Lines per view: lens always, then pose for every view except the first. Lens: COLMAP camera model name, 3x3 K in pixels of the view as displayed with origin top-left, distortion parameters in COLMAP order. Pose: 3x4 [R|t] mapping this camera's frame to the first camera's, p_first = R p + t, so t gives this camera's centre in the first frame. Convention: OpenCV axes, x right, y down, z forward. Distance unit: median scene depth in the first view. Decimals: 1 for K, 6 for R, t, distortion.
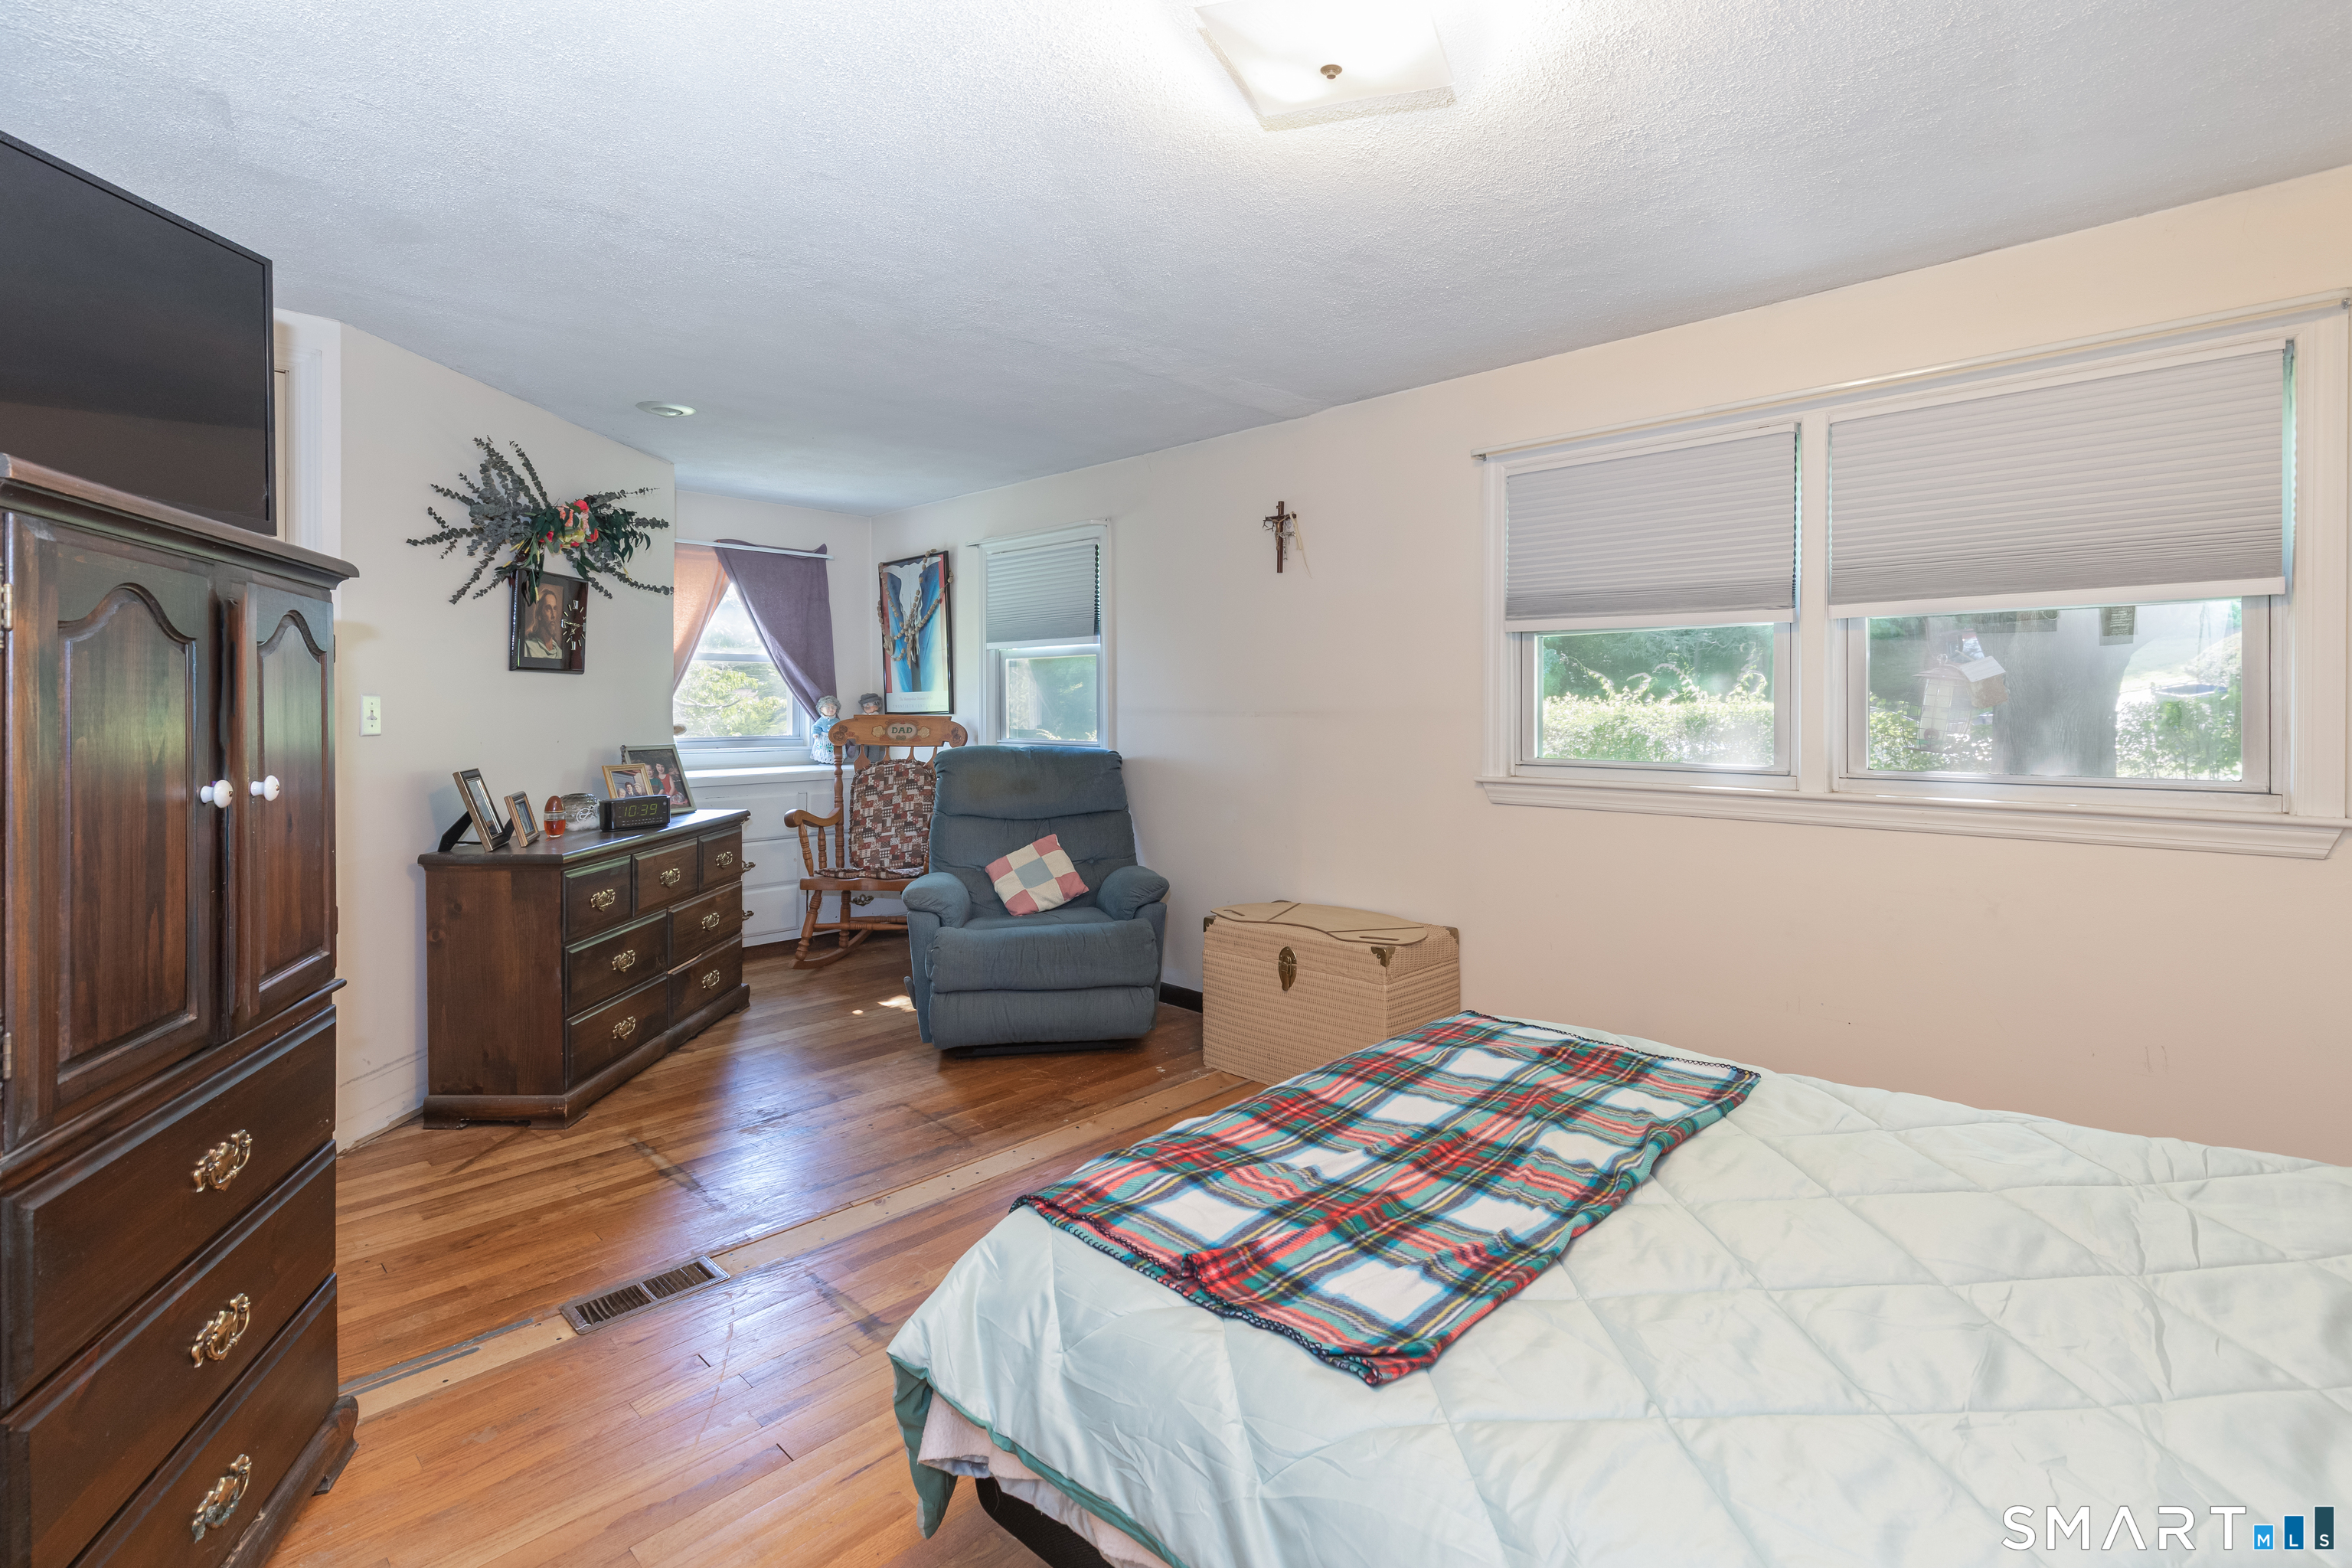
lens RADIAL K [[1098.8, 0, 1185.9], [0, 1098.8, 699.9], [0, 0, 1]] dist [0.030021, -0.000062]
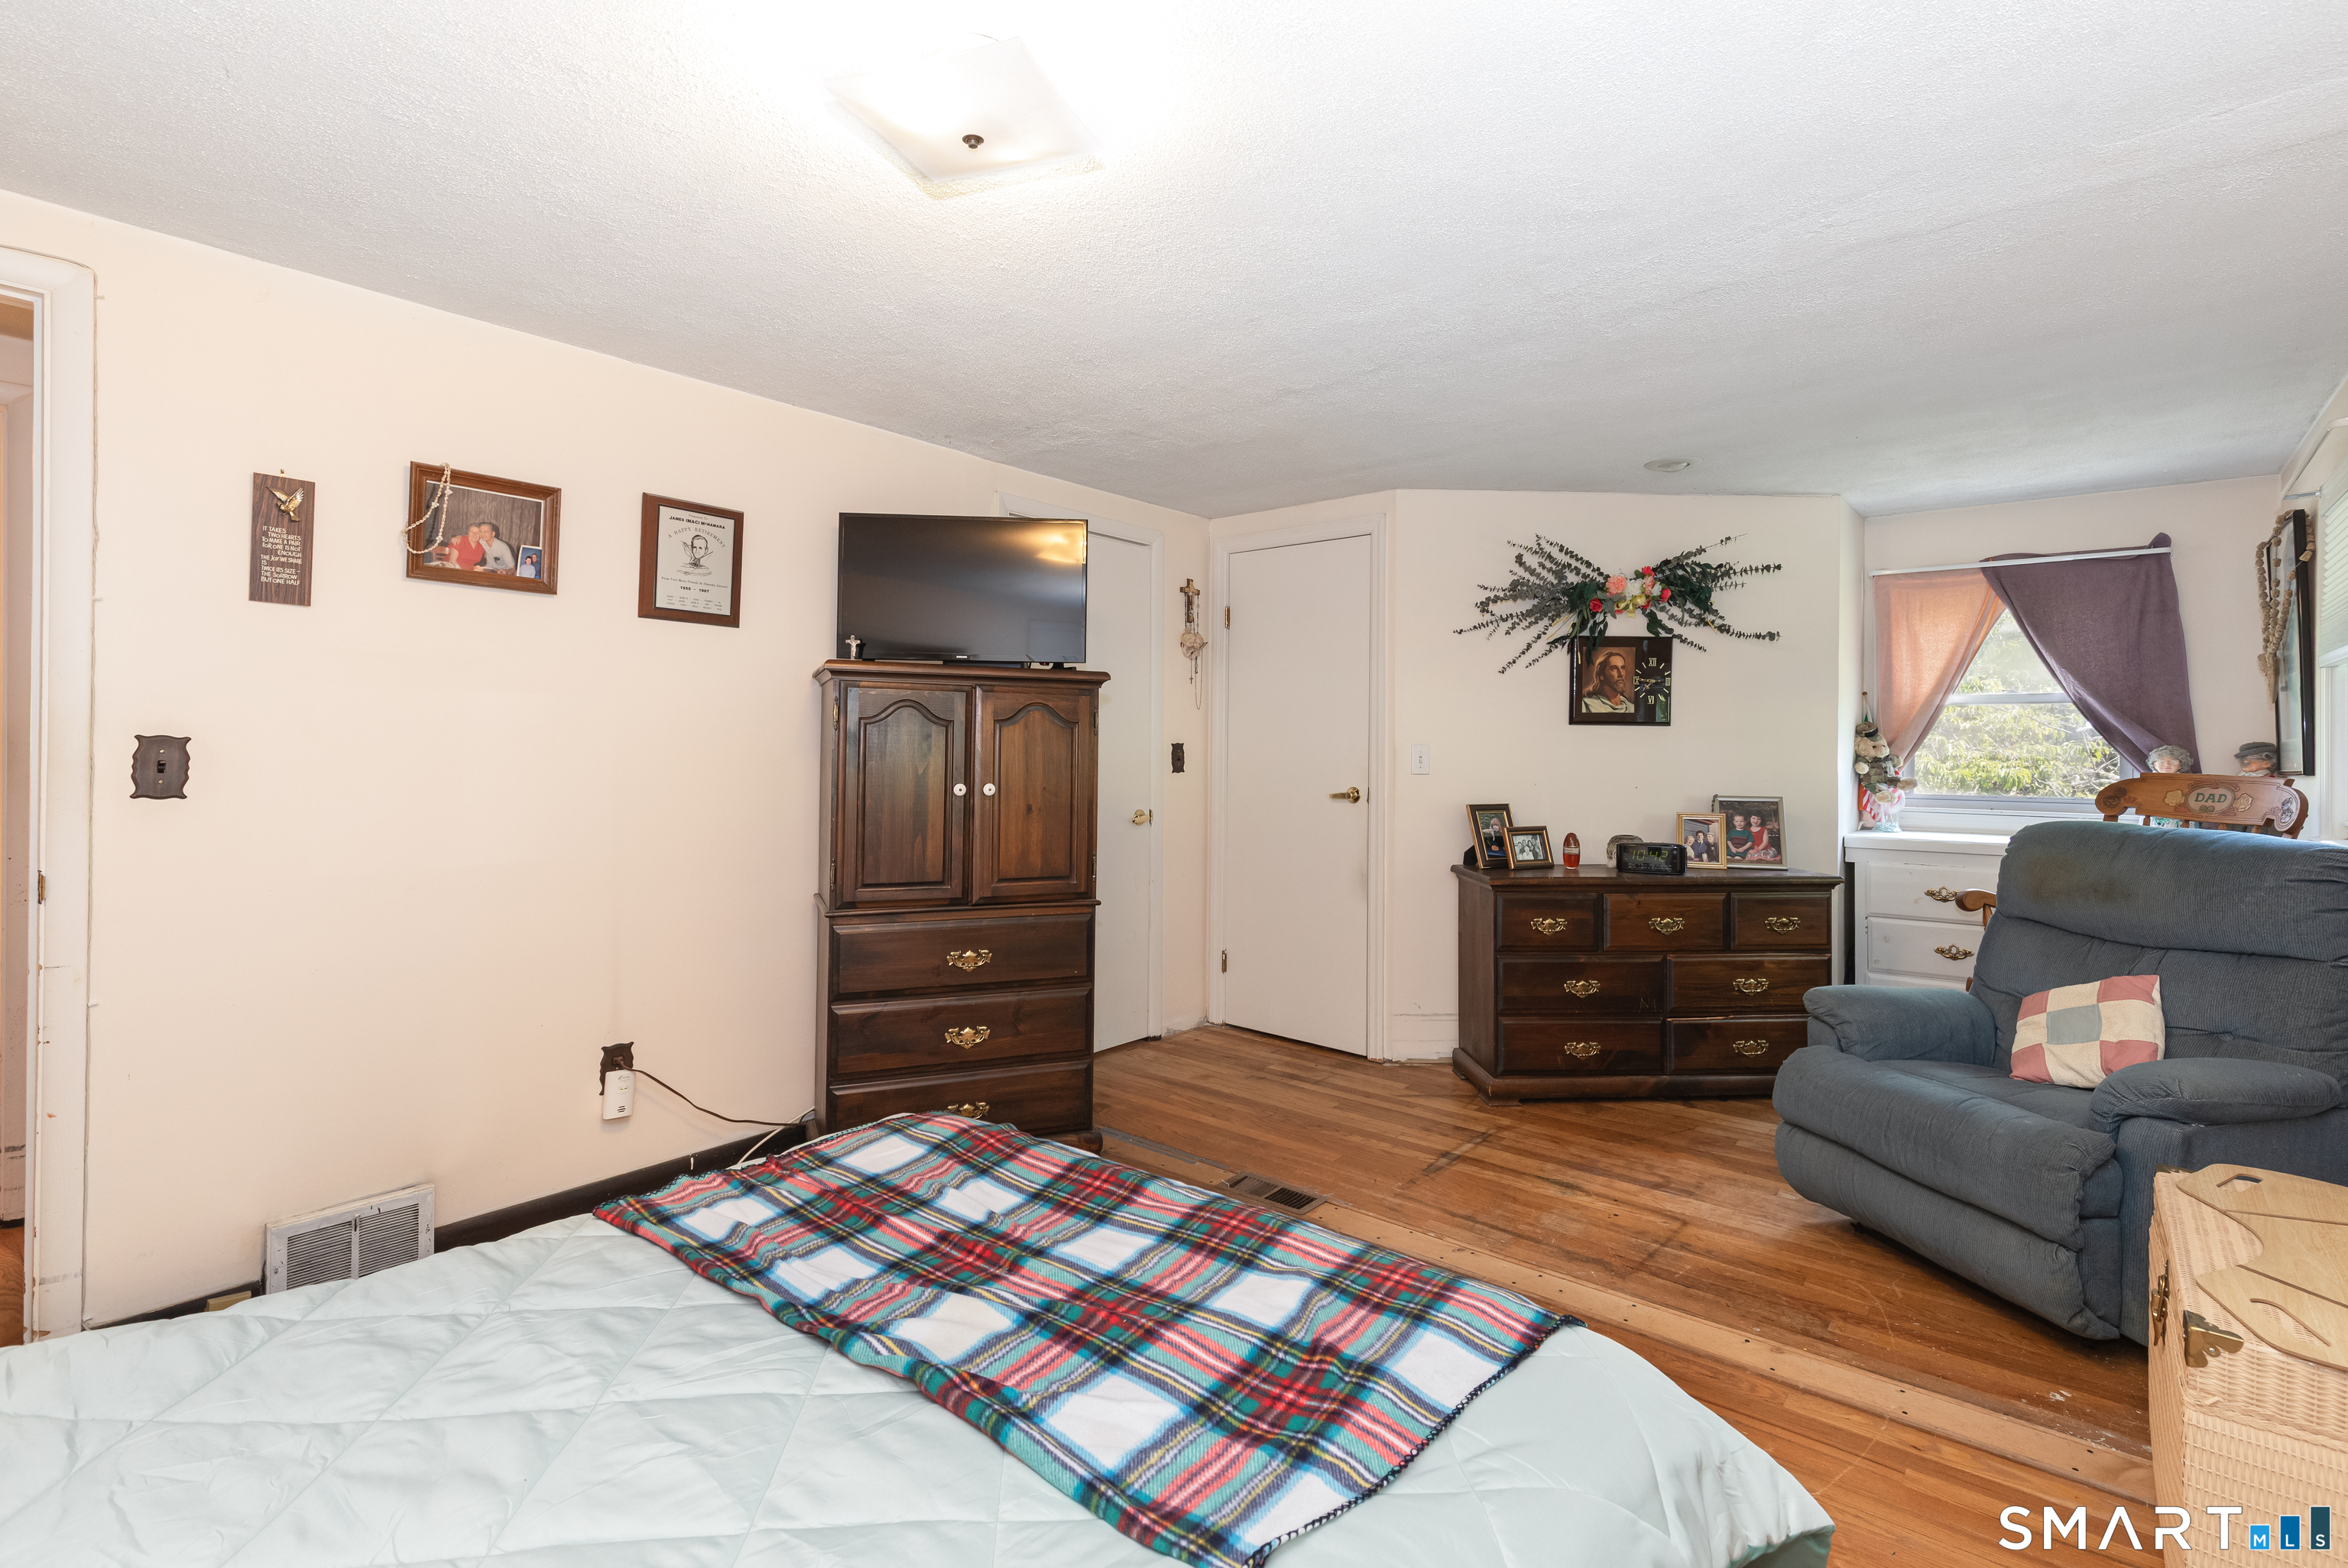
lens RADIAL K [[1093.1, 0, 1175.0], [0, 1093.1, 731.6], [0, 0, 1]] dist [0.033059, 0.000080]
pose [[0.098883, -0.012263, -0.995024, 0.504309], [-0.004193, 0.999910, -0.012740, -0.002034], [0.995090, 0.005432, 0.098823, 0.459632]]
